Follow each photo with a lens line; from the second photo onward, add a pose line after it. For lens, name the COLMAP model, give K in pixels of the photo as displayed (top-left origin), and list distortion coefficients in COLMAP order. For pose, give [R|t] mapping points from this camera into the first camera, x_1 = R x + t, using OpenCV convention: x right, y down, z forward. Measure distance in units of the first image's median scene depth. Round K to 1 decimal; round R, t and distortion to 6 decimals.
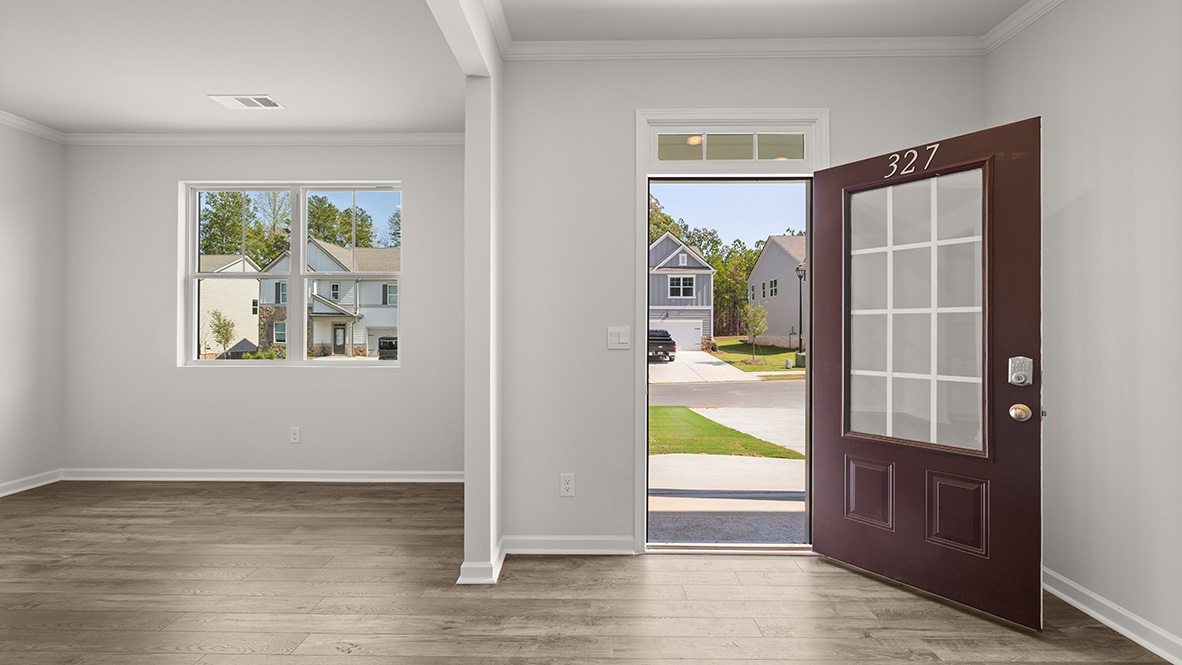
lens RADIAL K [[468.1, 0, 651.6], [0, 468.1, 335.8], [0, 0, 1]] dist [0.009676, -0.000569]
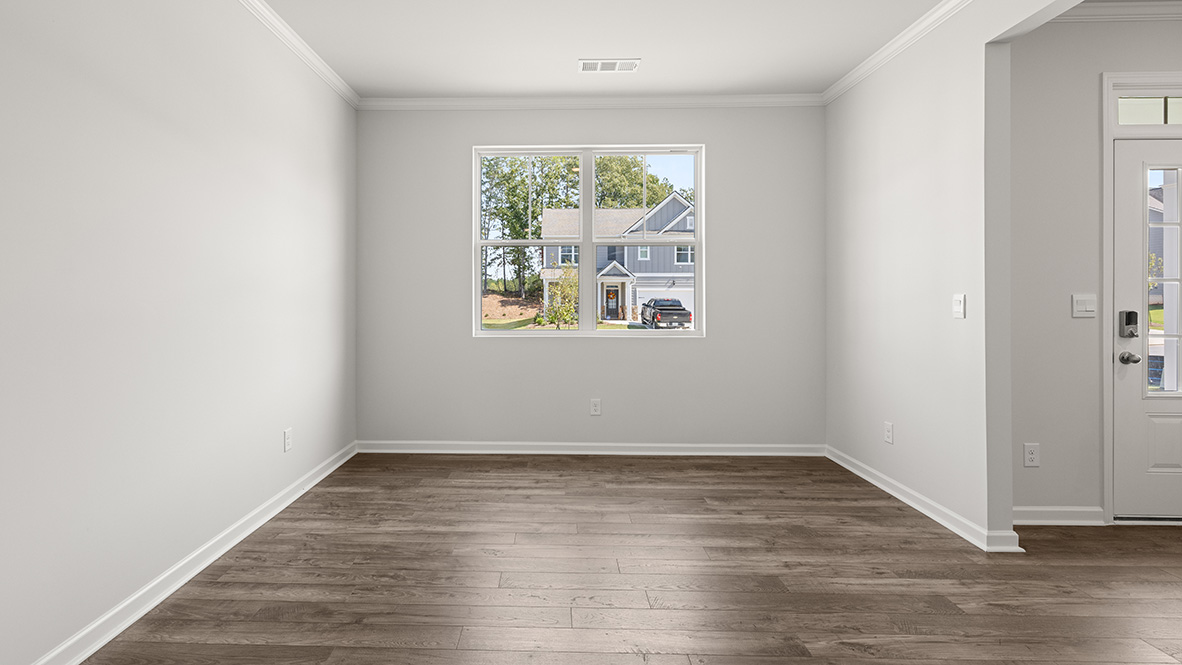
lens RADIAL K [[511.0, 0, 543.0], [0, 511.0, 309.8], [0, 0, 1]] dist [-0.000378, 0.001382]
pose [[0.999998, -0.001944, -0.000890, -0.865261], [0.001951, 0.999965, 0.008117, 0.000741], [0.000874, -0.008119, 0.999967, -0.054568]]
